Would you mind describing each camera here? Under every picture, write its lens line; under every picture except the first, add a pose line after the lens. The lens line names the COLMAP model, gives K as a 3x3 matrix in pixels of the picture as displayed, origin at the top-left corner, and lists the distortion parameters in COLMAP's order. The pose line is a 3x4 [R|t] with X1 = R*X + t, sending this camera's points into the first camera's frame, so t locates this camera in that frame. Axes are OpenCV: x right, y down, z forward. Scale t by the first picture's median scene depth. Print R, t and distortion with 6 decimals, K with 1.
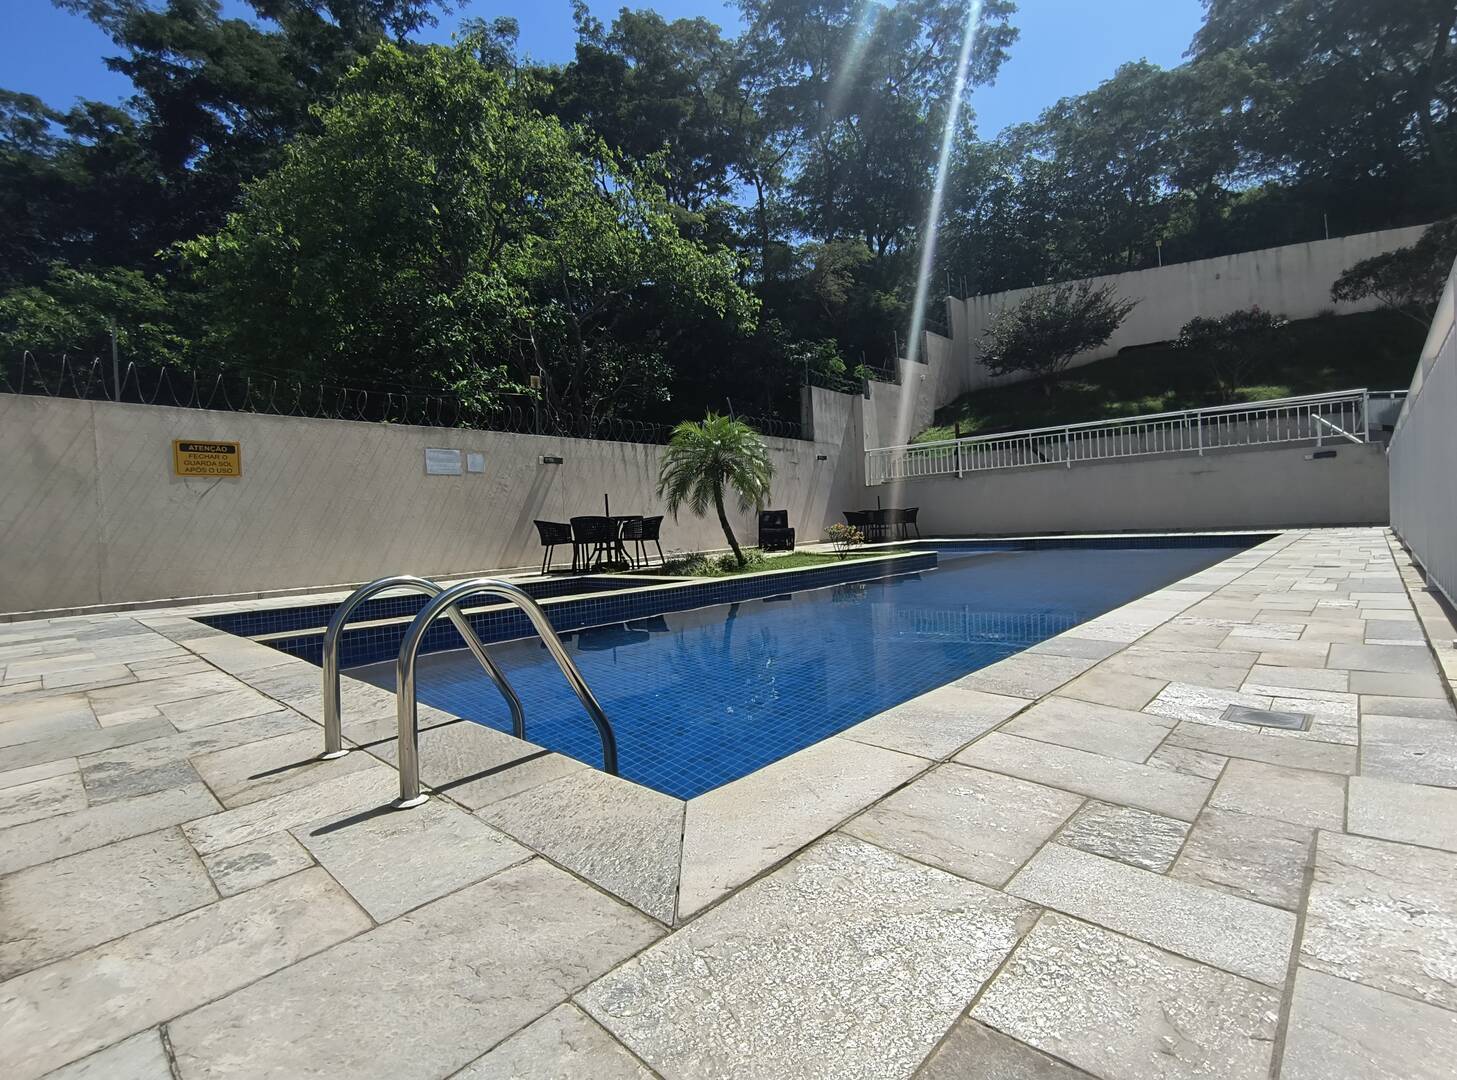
lens RADIAL K [[673.0, 0, 727.1], [0, 673.0, 532.6], [0, 0, 1]] dist [0.000916, 0.000021]
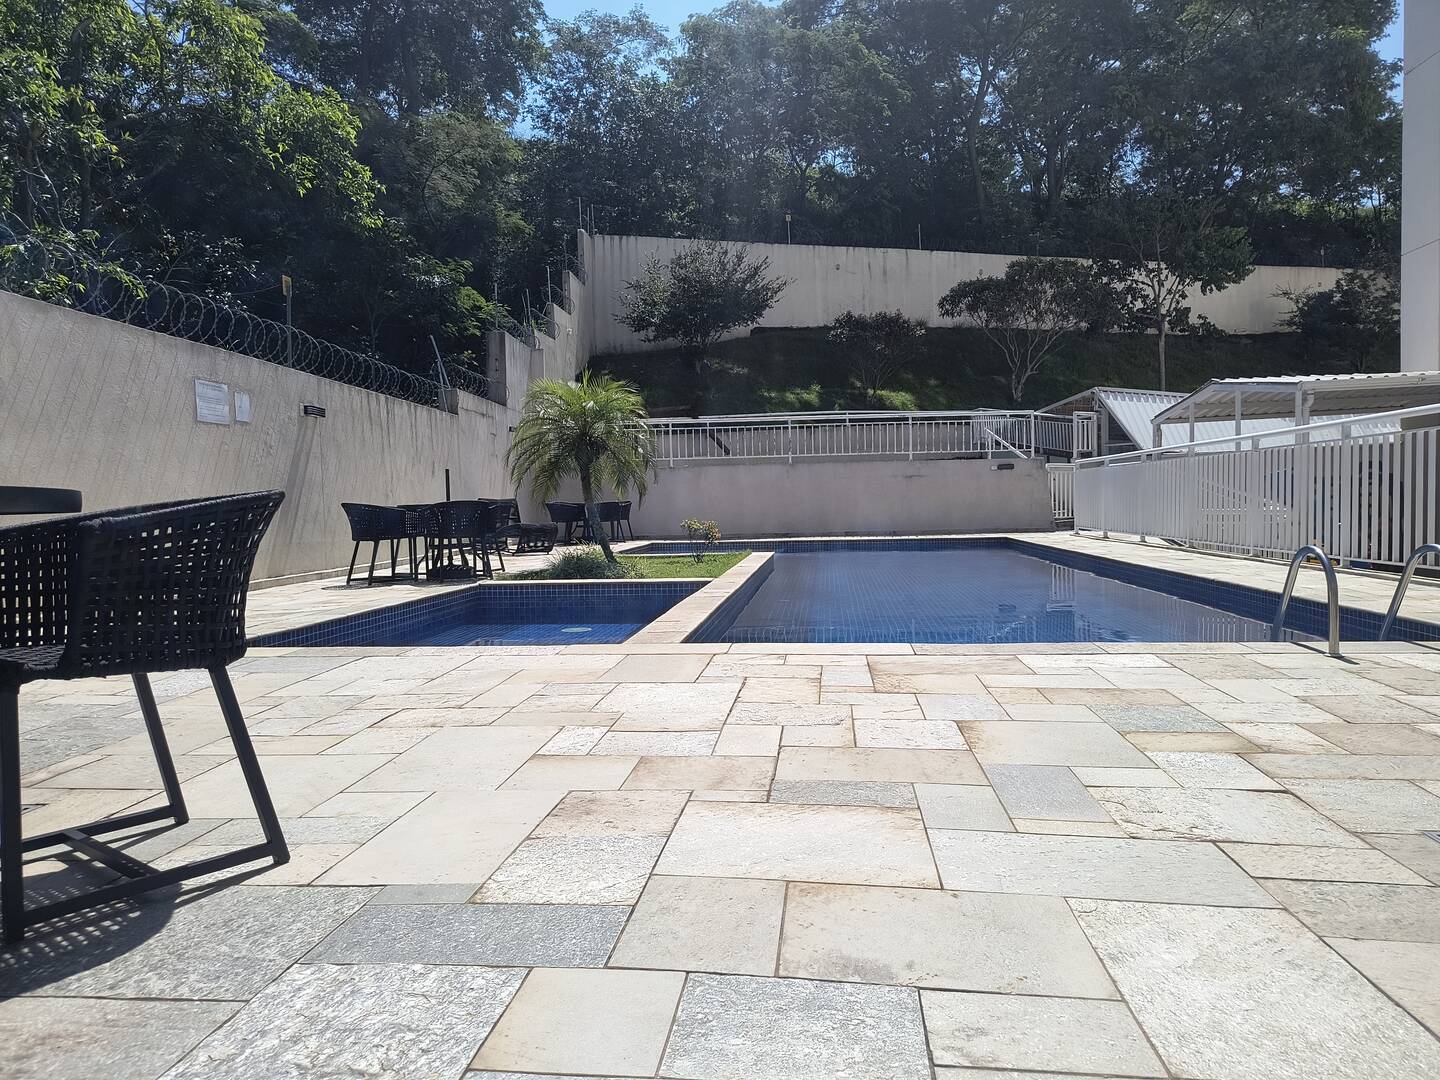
lens RADIAL K [[981.0, 0, 717.1], [0, 981.0, 552.2], [0, 0, 1]] dist [0.021152, -0.029375]
pose [[0.795291, 0.002084, 0.606224, -0.420303], [-0.011264, 0.999872, 0.011340, 0.010915], [-0.606123, -0.015847, 0.795213, 0.004853]]
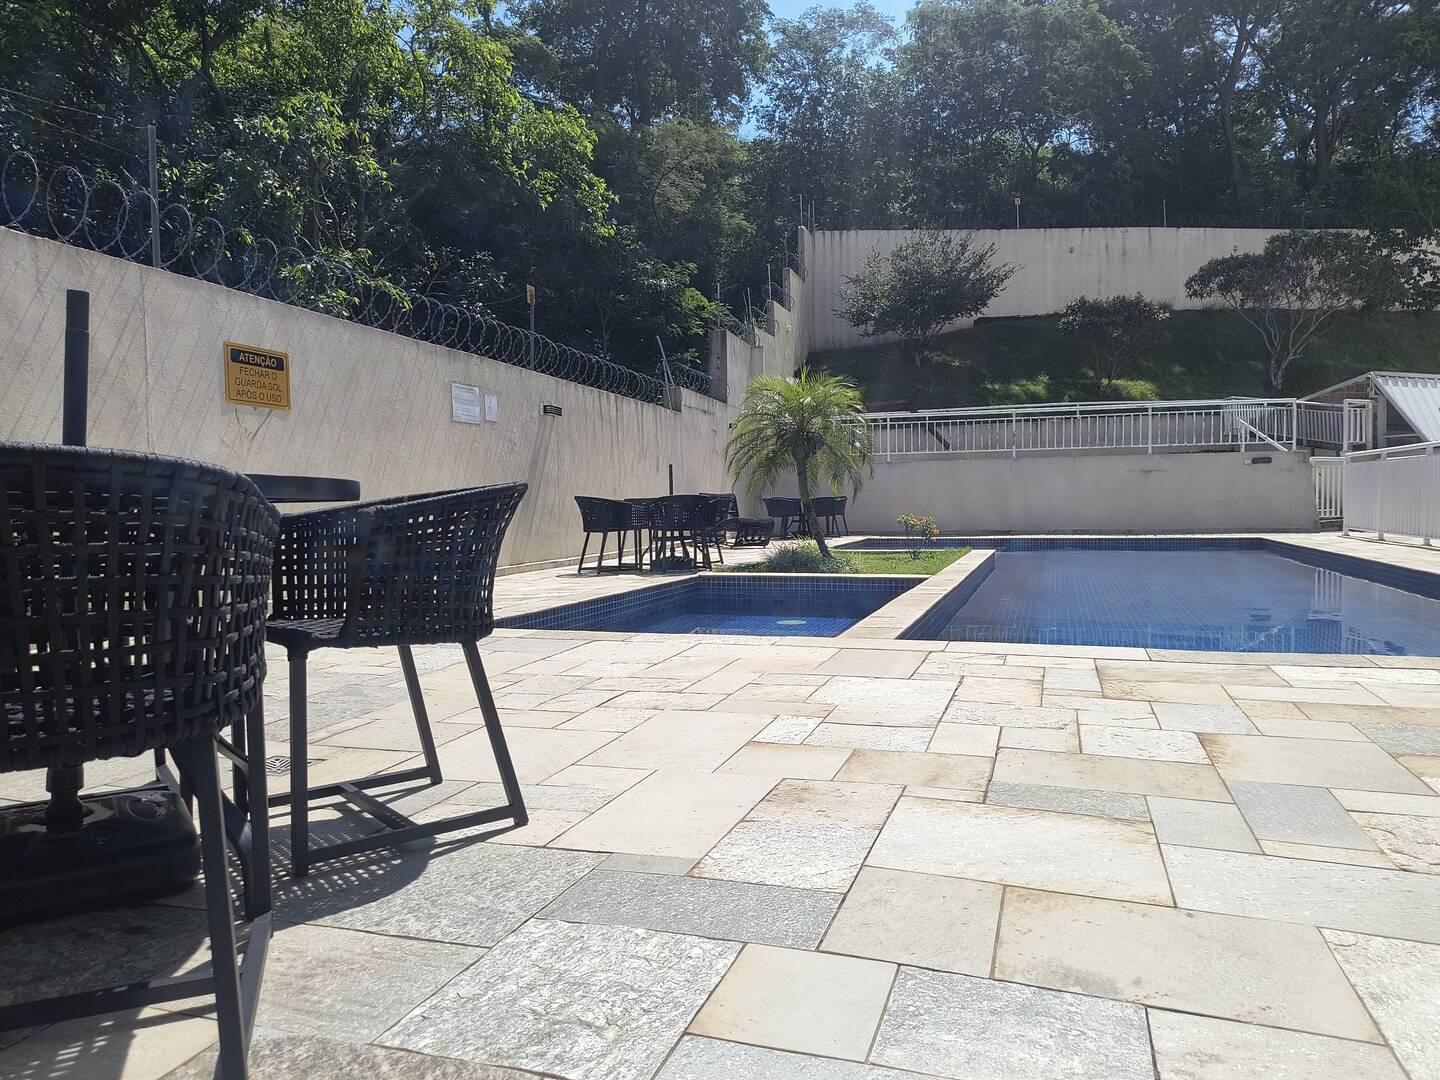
lens RADIAL K [[983.1, 0, 720.0], [0, 983.1, 540.0], [0, 0, 1]] dist [0.043605, -0.042280]
pose [[0.905928, 0.020476, 0.422937, -0.424290], [-0.026009, 0.999635, 0.007316, 0.011968], [-0.422632, -0.017628, 0.906130, -0.000342]]
